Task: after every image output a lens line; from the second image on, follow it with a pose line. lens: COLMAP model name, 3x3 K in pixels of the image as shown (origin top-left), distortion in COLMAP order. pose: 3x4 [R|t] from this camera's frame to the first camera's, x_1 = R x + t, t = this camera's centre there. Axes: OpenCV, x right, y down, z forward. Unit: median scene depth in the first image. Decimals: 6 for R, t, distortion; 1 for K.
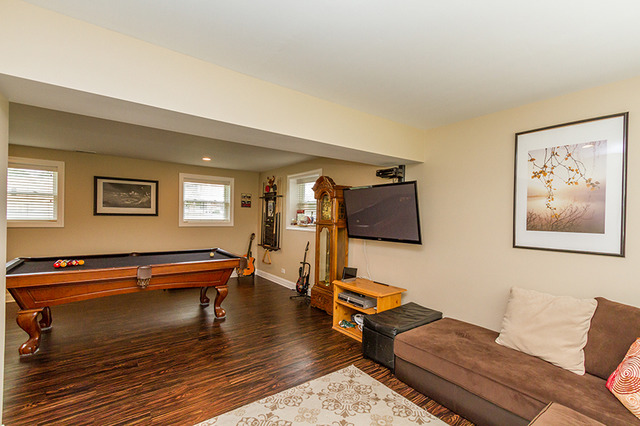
lens RADIAL K [[291.8, 0, 318.0], [0, 291.8, 215.4], [0, 0, 1]] dist [0.003129, 0.000521]
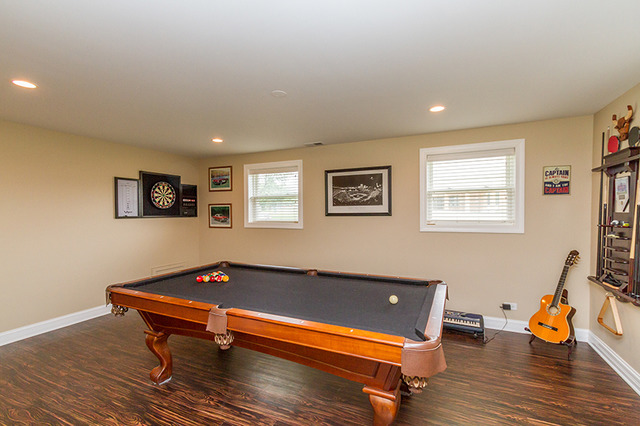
lens RADIAL K [[291.8, 0, 321.2], [0, 291.8, 218.6], [0, 0, 1]] dist [0.003129, 0.000521]
pose [[0.474634, -0.003458, -0.880176, -0.008712], [0.018041, 0.999820, 0.005801, 0.001794], [0.879998, -0.018632, 0.474612, 0.461263]]
